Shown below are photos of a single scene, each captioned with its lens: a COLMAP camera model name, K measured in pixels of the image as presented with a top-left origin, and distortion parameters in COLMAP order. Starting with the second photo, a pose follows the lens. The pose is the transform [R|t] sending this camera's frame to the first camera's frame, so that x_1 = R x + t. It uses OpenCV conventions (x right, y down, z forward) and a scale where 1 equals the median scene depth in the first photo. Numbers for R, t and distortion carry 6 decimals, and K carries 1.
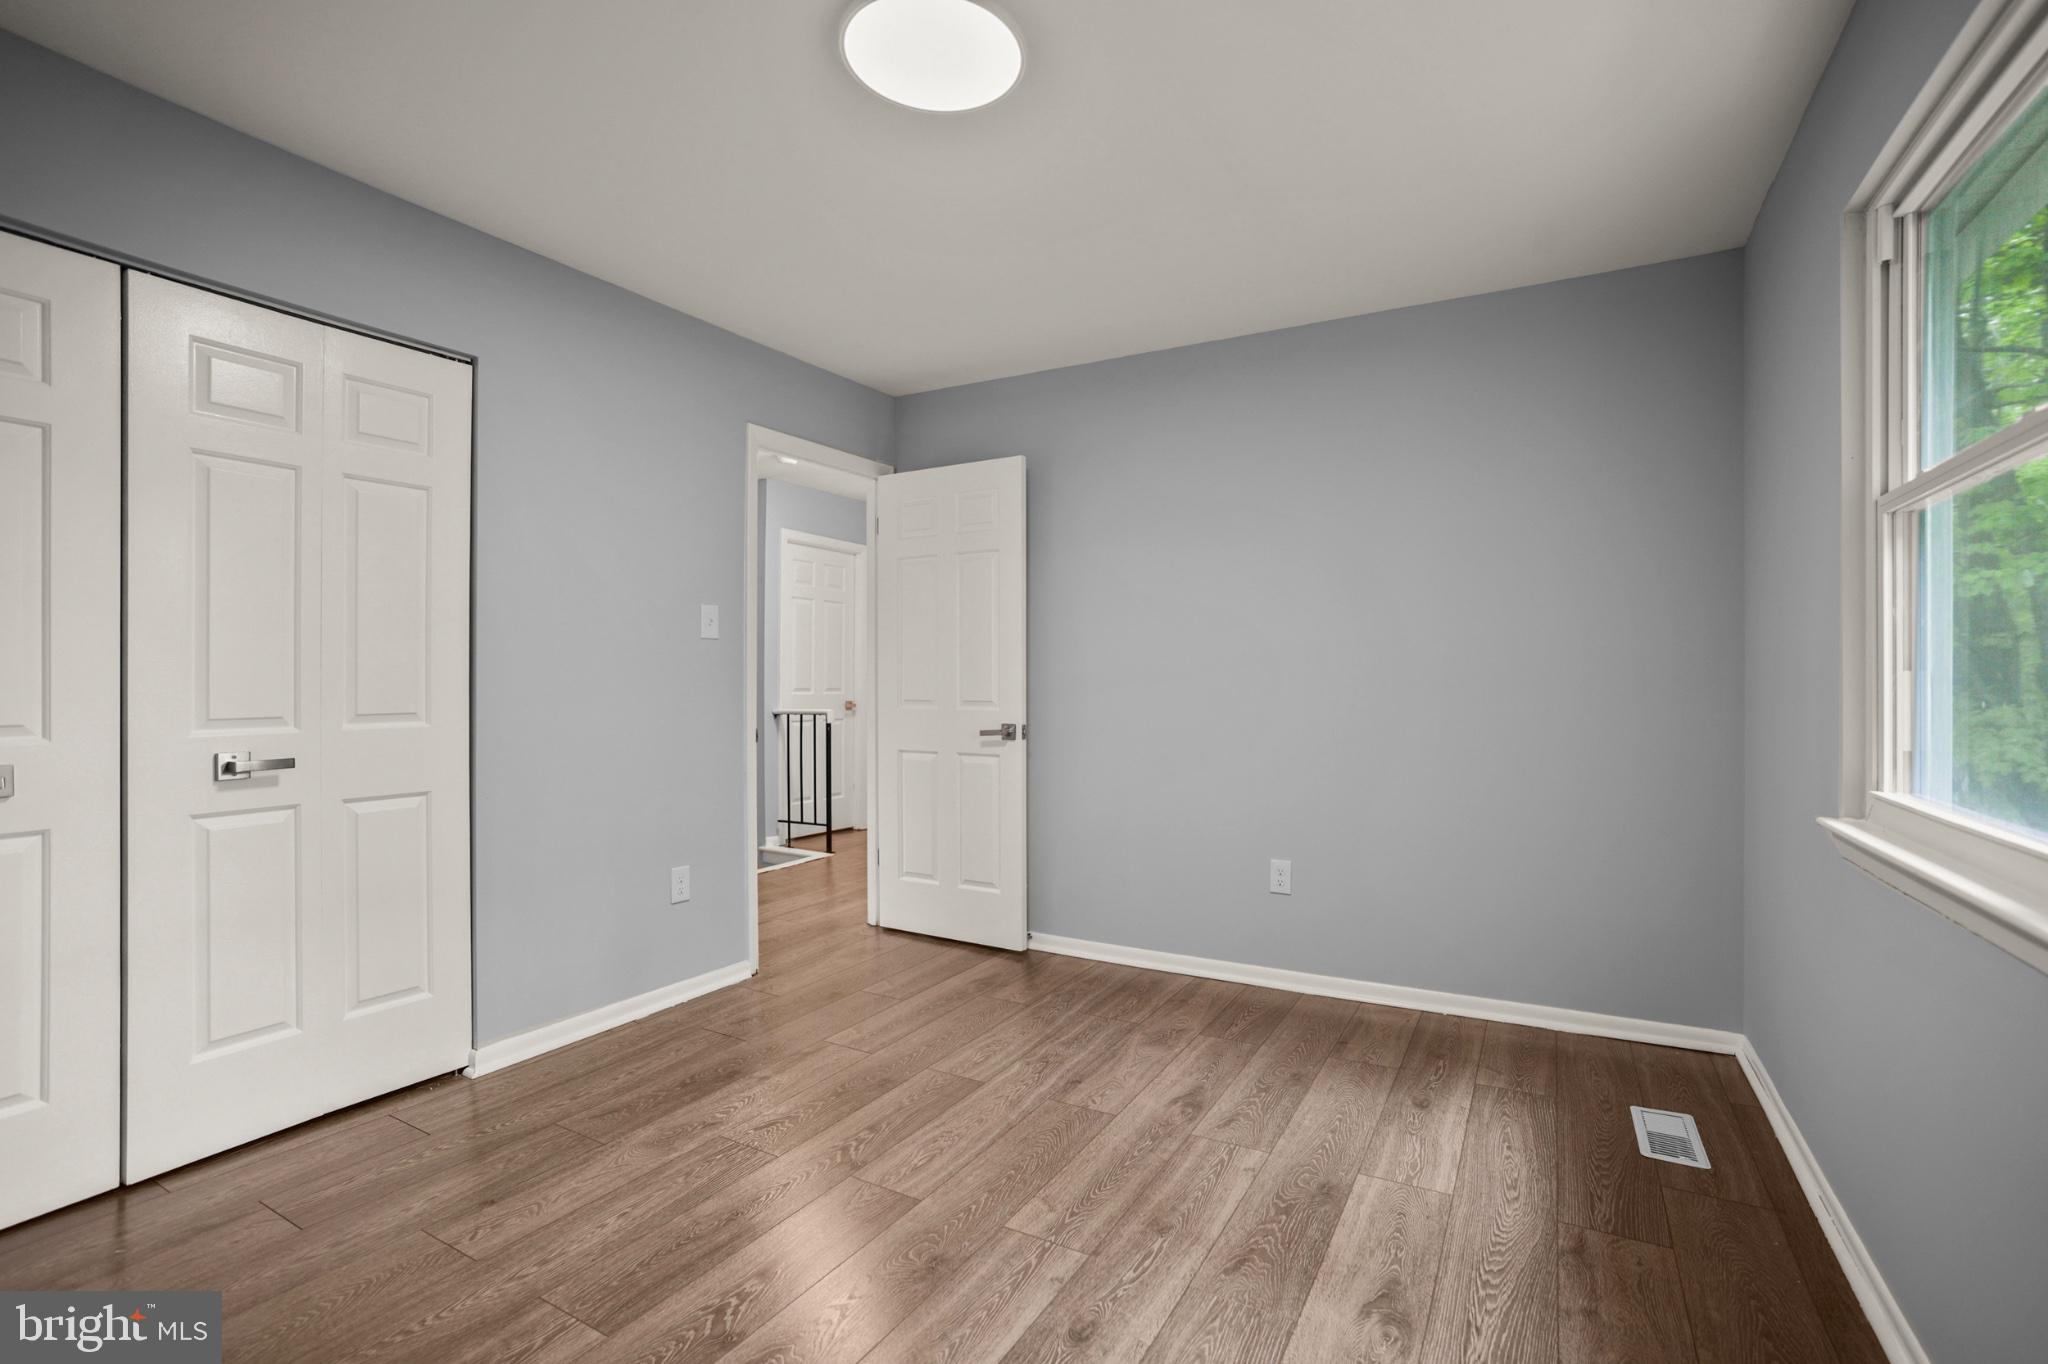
lens RADIAL K [[959.3, 0, 1020.0], [0, 959.3, 688.8], [0, 0, 1]] dist [-0.044771, 0.010678]
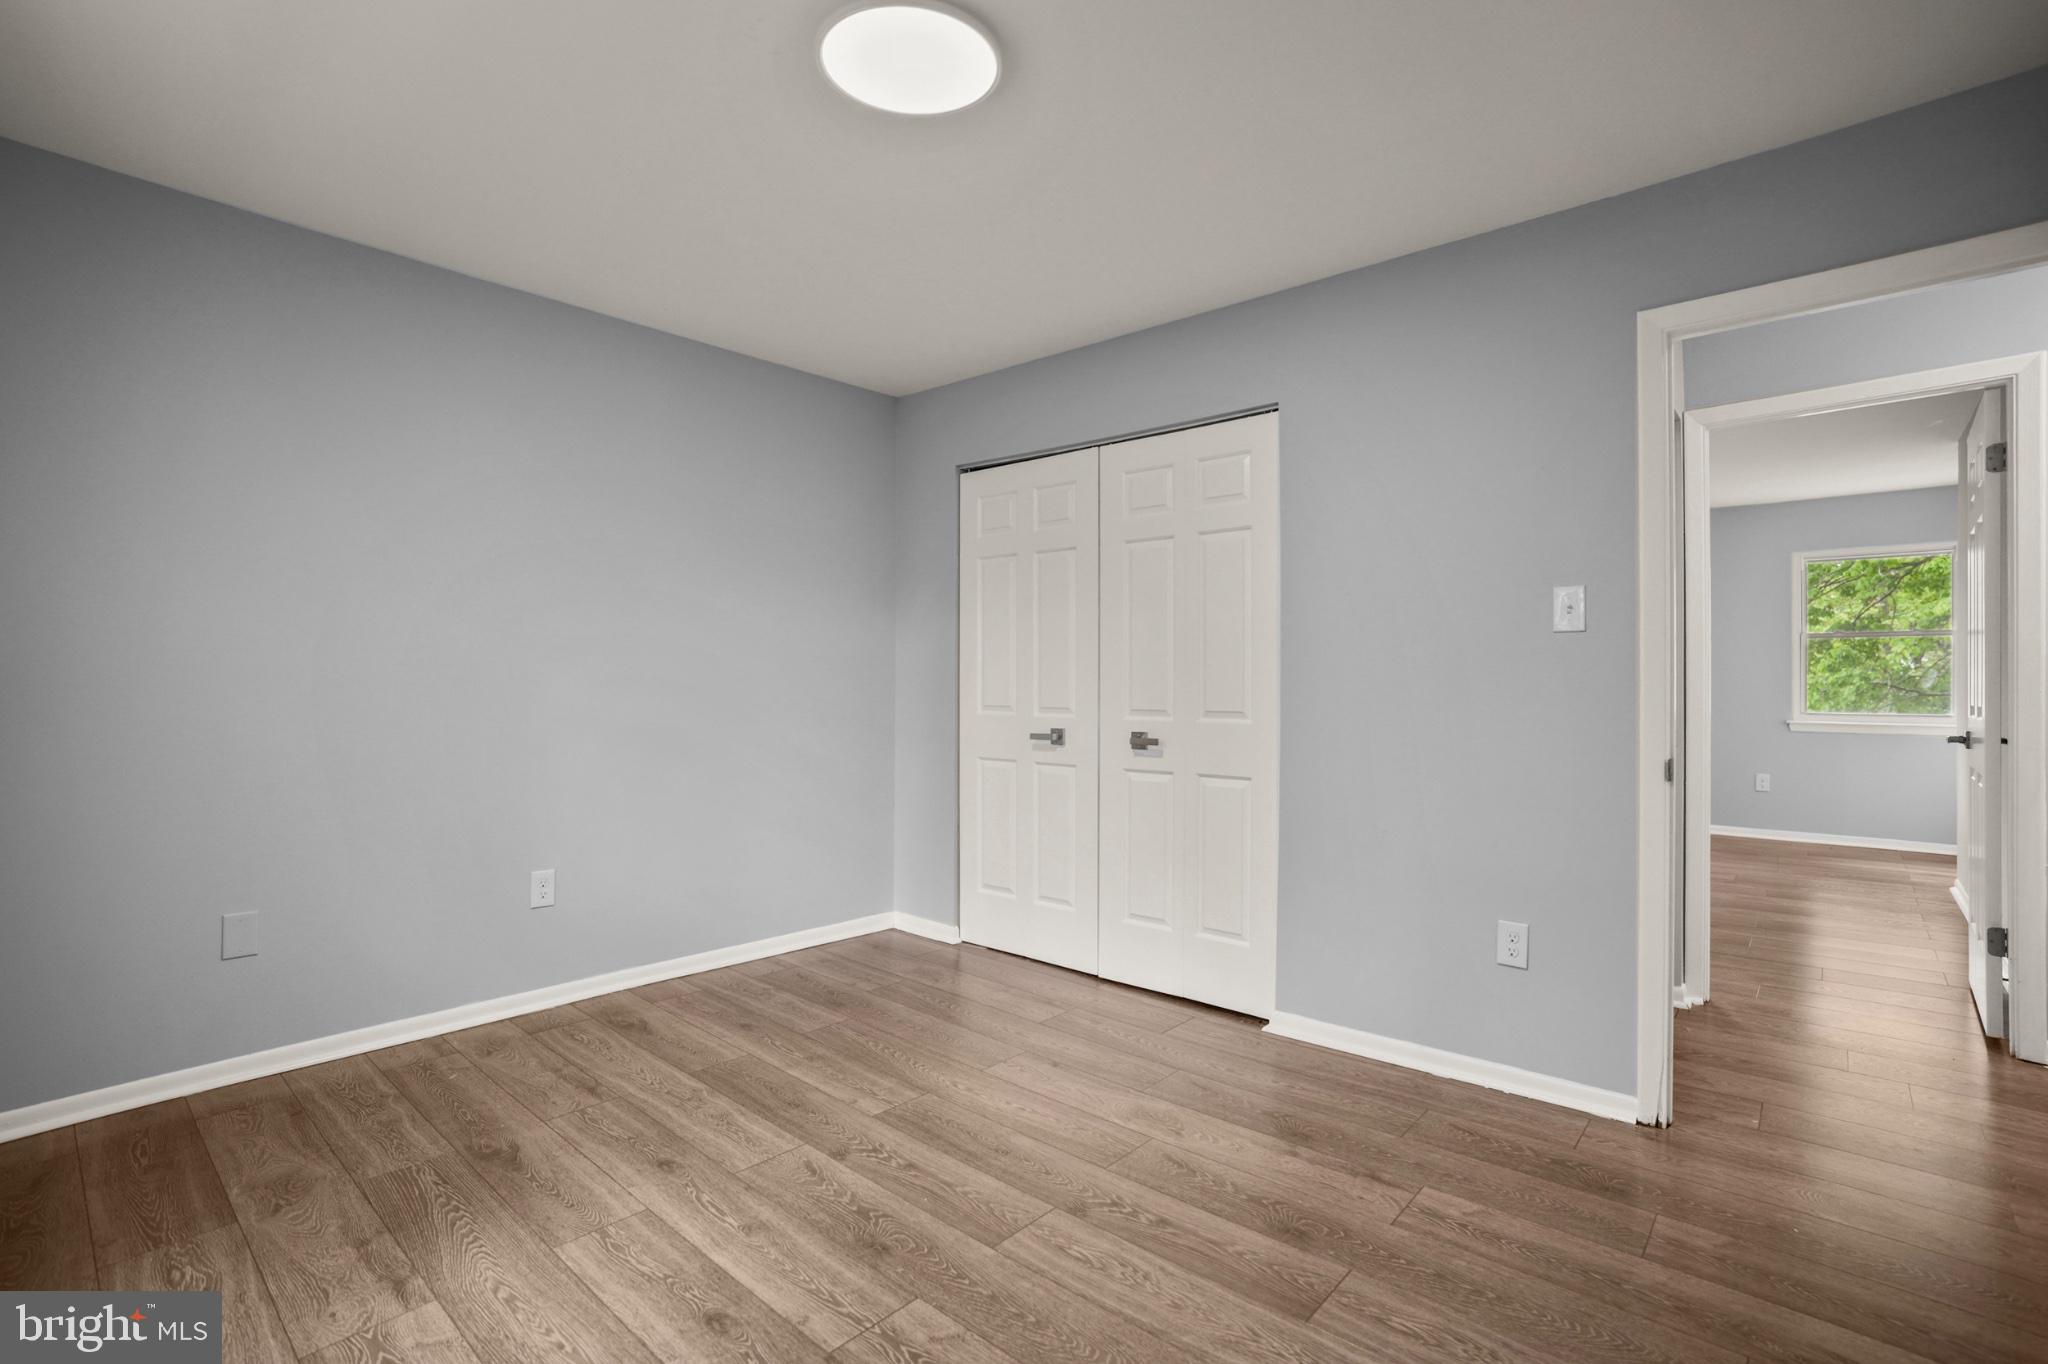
lens RADIAL K [[959.3, 0, 1023.1], [0, 959.3, 680.9], [0, 0, 1]] dist [-0.044771, 0.010678]
pose [[-0.232827, -0.018598, -0.972340, 0.690739], [-0.012434, 0.999792, -0.016146, 0.011899], [0.972439, 0.008331, -0.233010, 1.097229]]
